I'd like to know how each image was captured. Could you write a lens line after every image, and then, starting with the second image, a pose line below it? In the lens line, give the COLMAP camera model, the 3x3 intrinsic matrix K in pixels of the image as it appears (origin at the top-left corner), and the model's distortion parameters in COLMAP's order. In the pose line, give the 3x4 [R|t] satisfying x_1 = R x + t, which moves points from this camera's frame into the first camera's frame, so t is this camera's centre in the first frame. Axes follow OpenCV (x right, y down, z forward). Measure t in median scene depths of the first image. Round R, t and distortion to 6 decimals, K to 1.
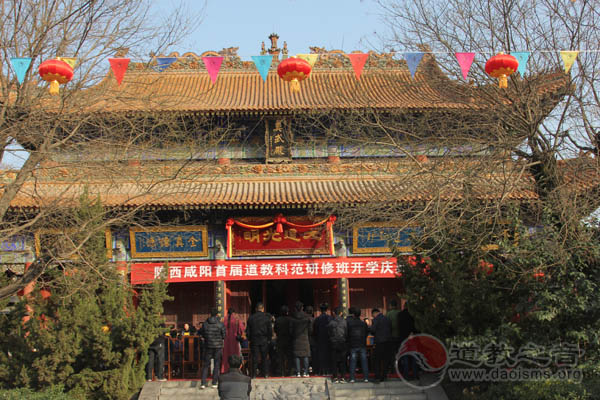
lens RADIAL K [[671.1, 0, 299.2], [0, 671.1, 199.9], [0, 0, 1]] dist [-0.014743, 0.000000]
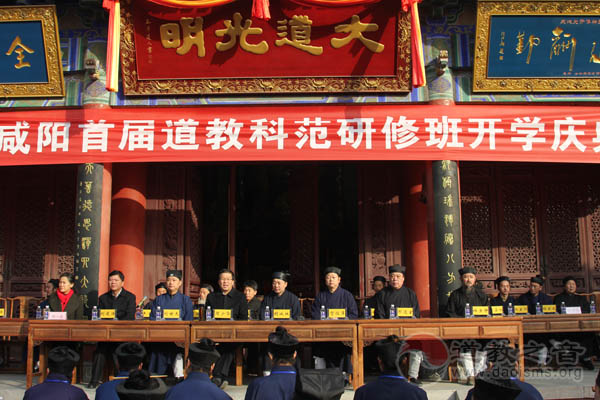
lens RADIAL K [[671.1, 0, 300.3], [0, 671.1, 201.1], [0, 0, 1]] dist [-0.014743, 0.000000]
pose [[0.998650, 0.014508, -0.049869, 0.008379], [-0.008883, 0.993756, 0.111220, 0.099074], [0.051171, -0.110626, 0.992544, 0.650595]]
